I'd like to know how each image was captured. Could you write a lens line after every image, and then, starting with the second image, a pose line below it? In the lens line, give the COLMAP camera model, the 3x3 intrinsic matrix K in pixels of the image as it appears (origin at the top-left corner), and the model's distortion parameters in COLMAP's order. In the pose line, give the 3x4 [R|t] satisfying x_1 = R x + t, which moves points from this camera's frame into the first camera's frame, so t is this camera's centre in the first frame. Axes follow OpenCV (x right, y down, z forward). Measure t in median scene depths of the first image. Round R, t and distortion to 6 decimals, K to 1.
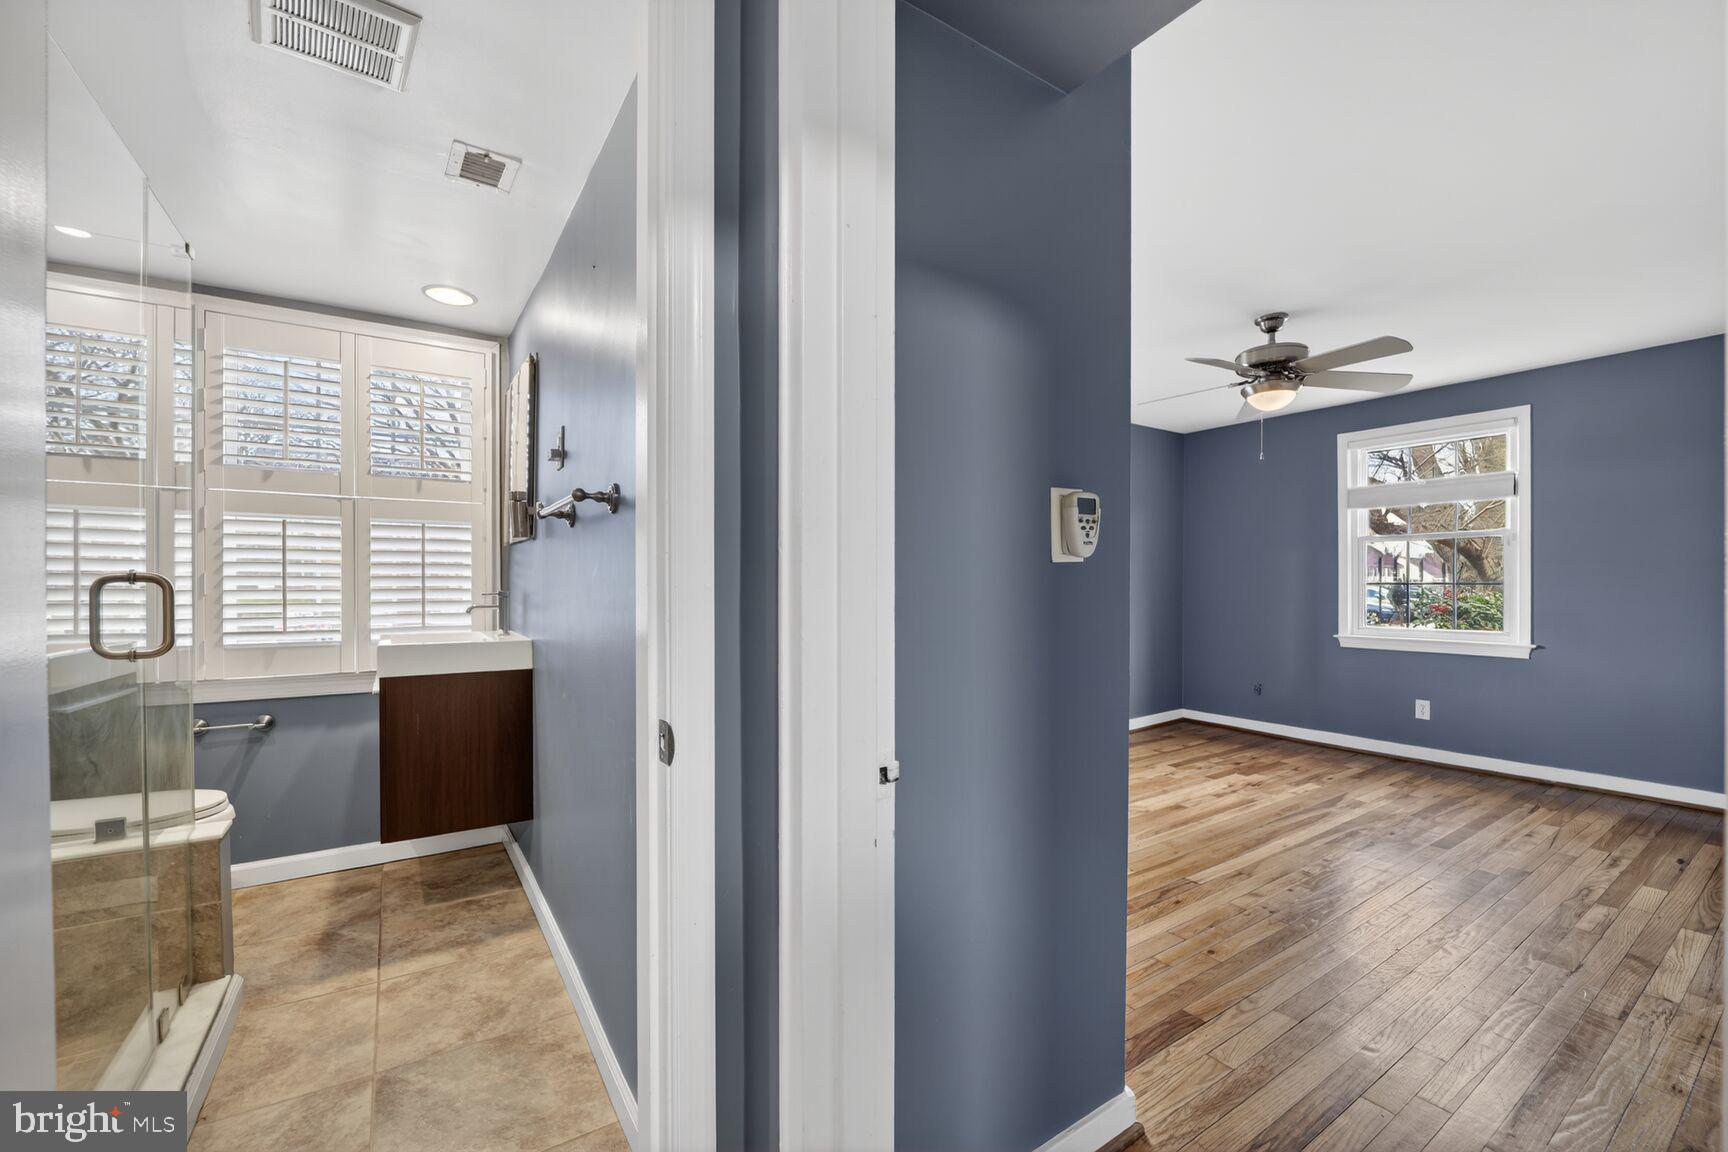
lens RADIAL K [[707.6, 0, 866.8], [0, 707.6, 584.6], [0, 0, 1]] dist [-0.019164, -0.000015]
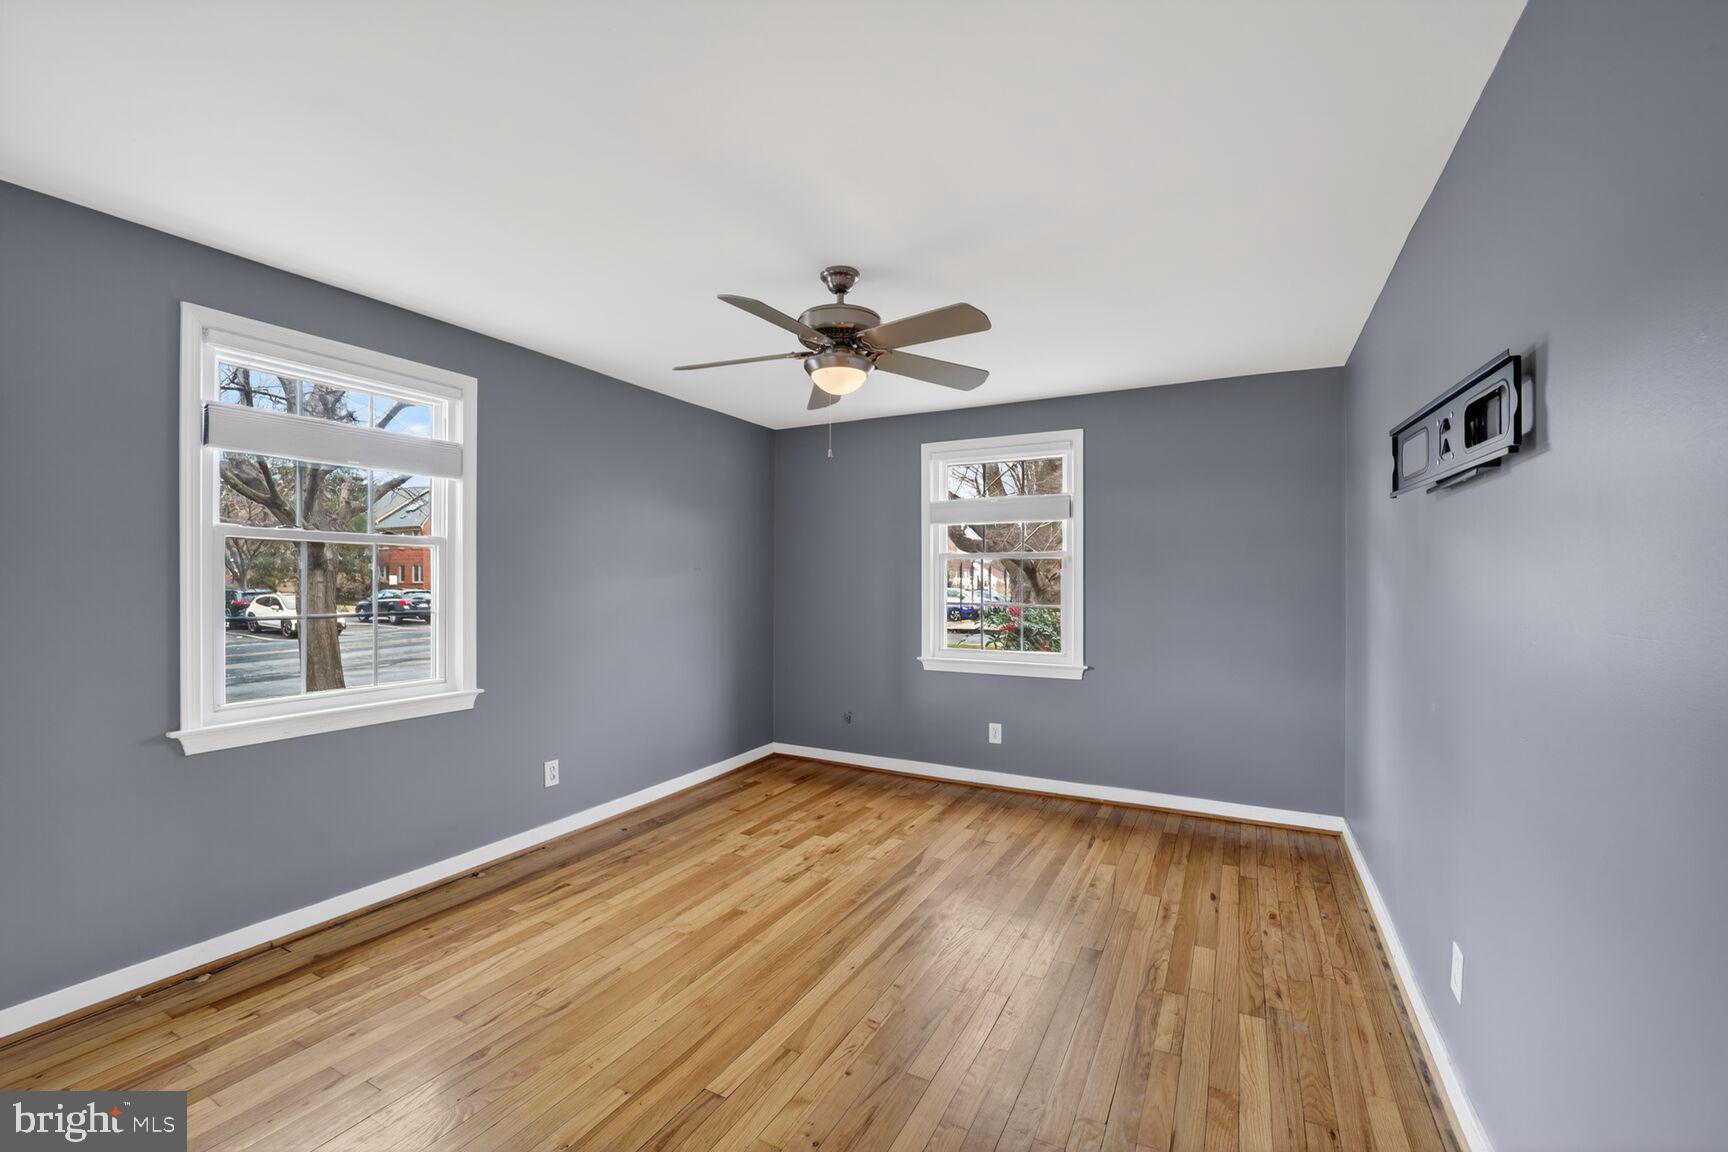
lens RADIAL K [[707.6, 0, 858.3], [0, 707.6, 580.5], [0, 0, 1]] dist [-0.019164, -0.000015]
pose [[0.883713, 0.003313, 0.468018, 0.264977], [-0.000549, 0.999982, -0.006042, -0.044176], [-0.468030, 0.005082, 0.883698, 0.349722]]
